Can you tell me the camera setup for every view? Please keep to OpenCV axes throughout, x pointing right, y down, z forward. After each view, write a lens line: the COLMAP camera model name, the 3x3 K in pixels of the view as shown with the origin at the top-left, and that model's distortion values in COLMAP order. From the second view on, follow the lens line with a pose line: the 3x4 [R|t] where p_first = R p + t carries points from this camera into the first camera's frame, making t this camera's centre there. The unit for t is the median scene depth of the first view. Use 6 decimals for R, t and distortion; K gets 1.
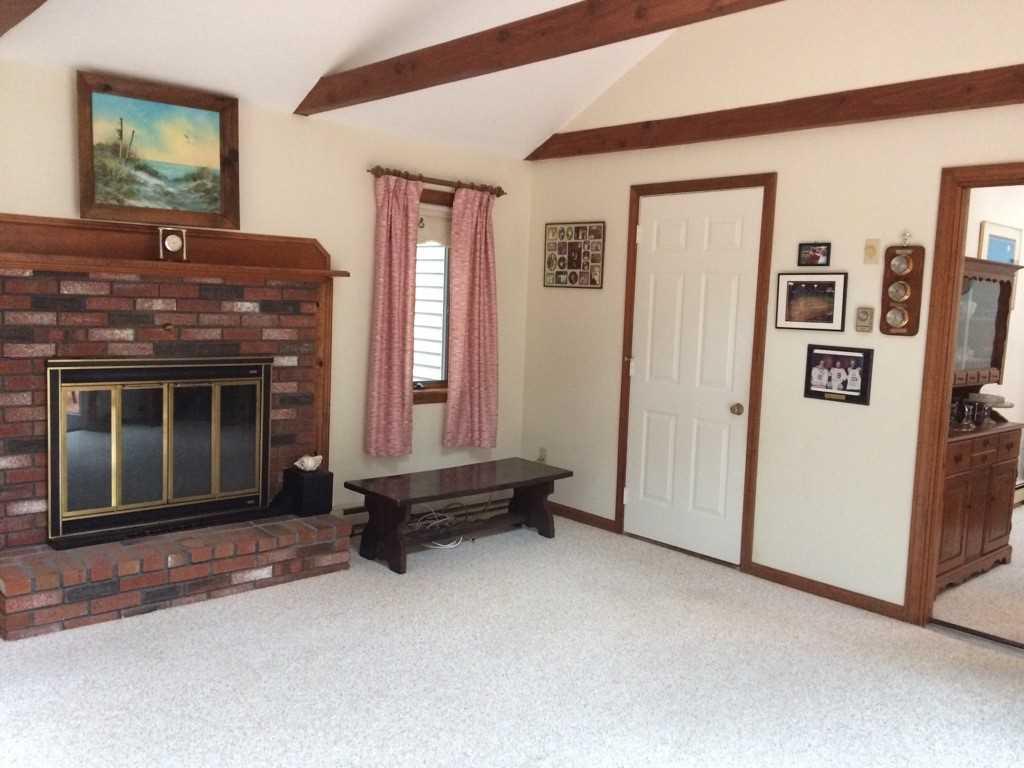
lens RADIAL K [[857.8, 0, 512.0], [0, 857.8, 384.0], [0, 0, 1]] dist [0.096705, -0.120588]
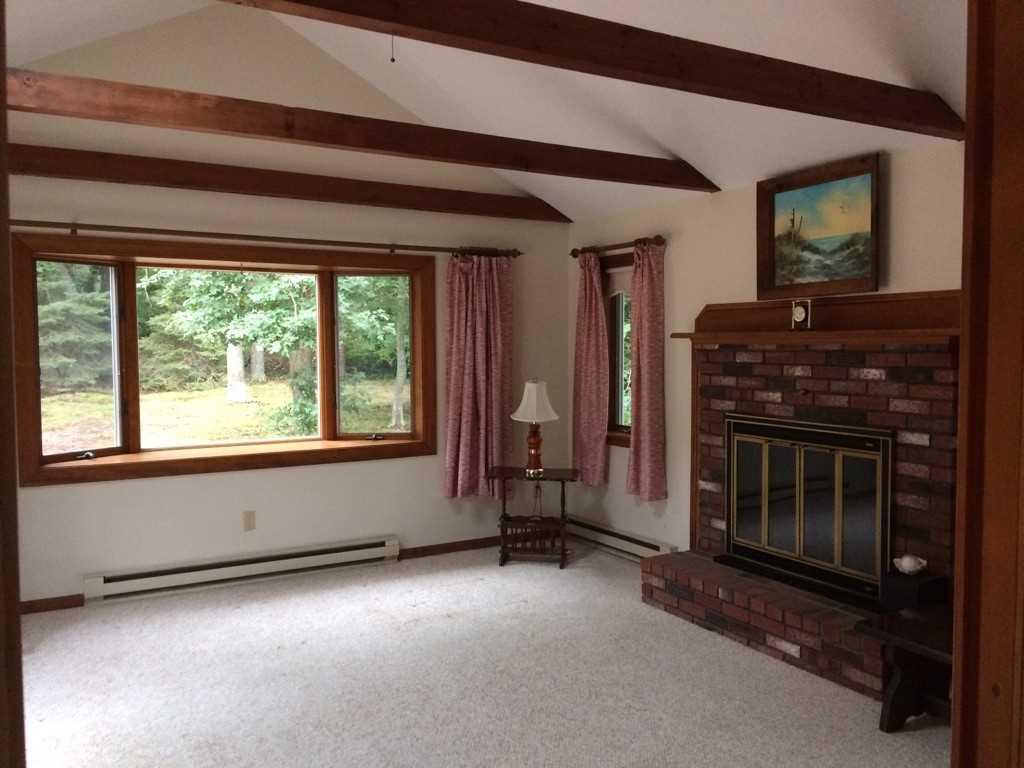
lens RADIAL K [[857.8, 0, 512.0], [0, 857.8, 384.0], [0, 0, 1]] dist [0.096705, -0.120588]
pose [[-0.206549, 0.014444, -0.978330, 0.716936], [-0.102466, 0.994074, 0.036310, -0.077127], [0.973056, 0.107746, -0.203844, 0.866339]]
